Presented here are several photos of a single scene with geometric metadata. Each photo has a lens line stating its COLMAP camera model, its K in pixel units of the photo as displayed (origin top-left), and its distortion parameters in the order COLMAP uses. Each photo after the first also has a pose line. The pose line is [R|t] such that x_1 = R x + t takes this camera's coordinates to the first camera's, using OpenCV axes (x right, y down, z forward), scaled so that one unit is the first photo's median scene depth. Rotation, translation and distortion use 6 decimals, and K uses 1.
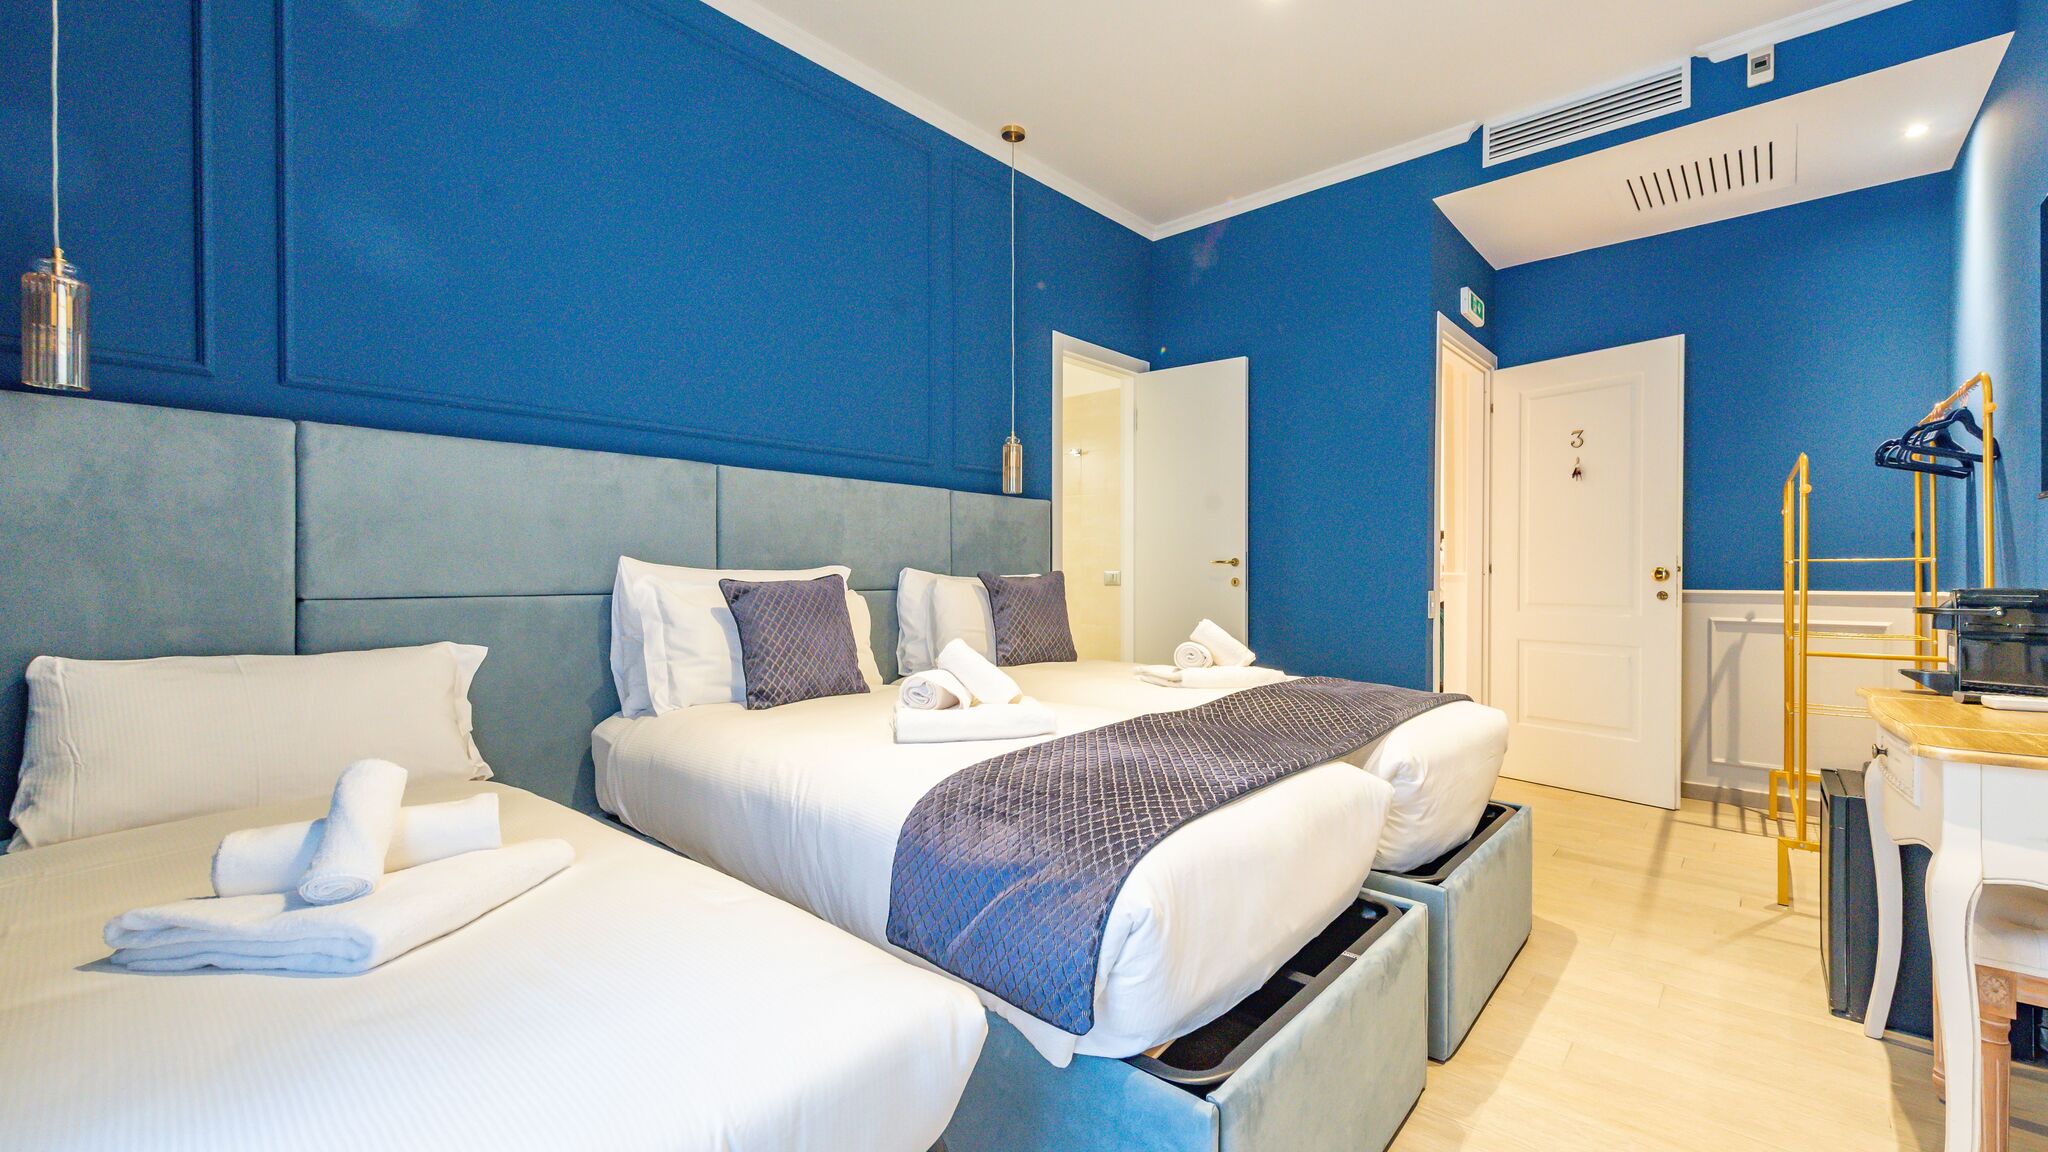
lens RADIAL K [[809.0, 0, 1103.1], [0, 809.0, 581.4], [0, 0, 1]] dist [0.002375, -0.000519]
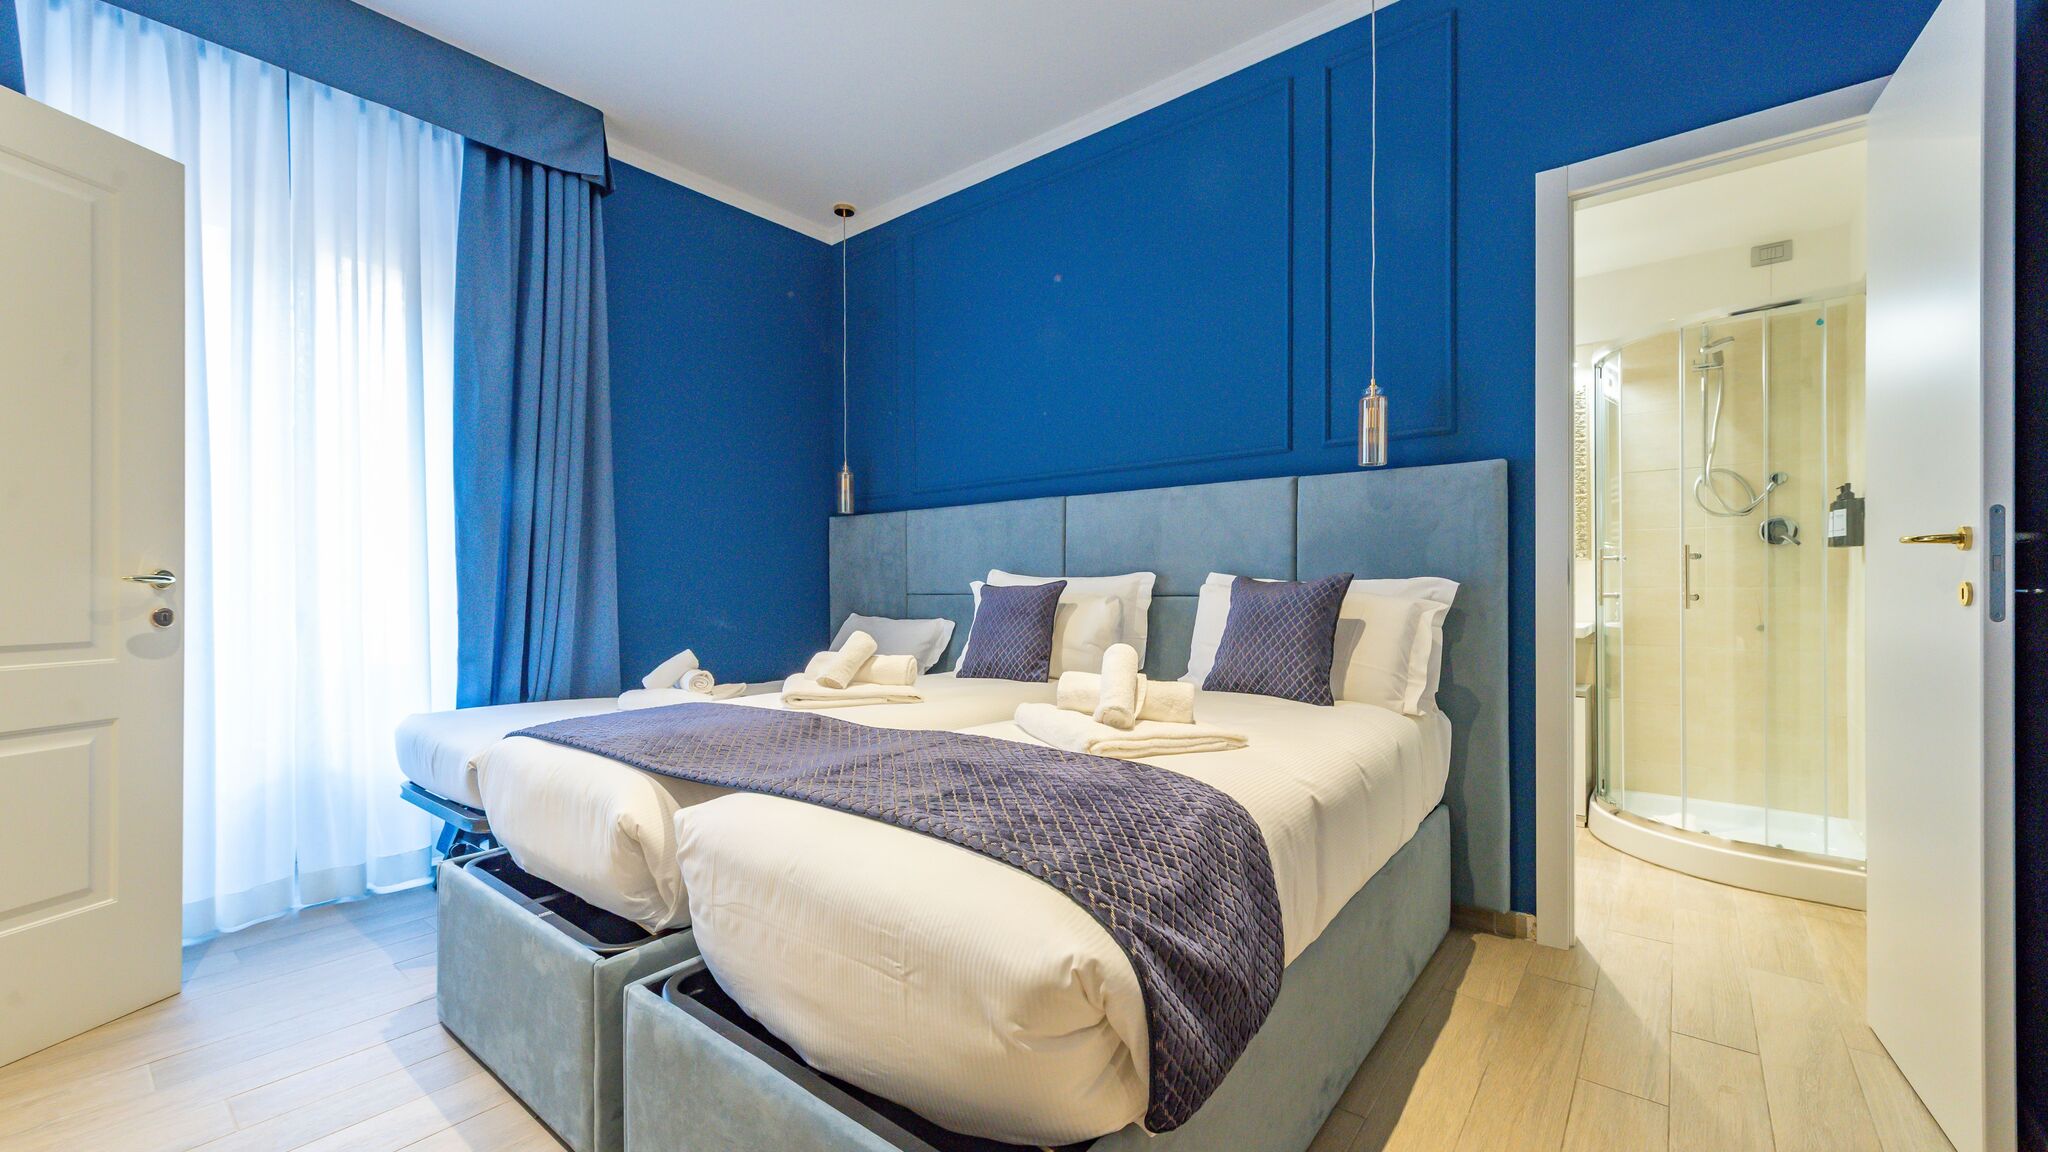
lens RADIAL K [[809.0, 0, 1051.8], [0, 809.0, 588.5], [0, 0, 1]] dist [0.002375, -0.000519]
pose [[0.027922, 0.004744, -0.999599, 0.648615], [-0.000617, 0.999989, 0.004728, -0.002286], [0.999610, 0.000485, 0.027925, 0.743224]]
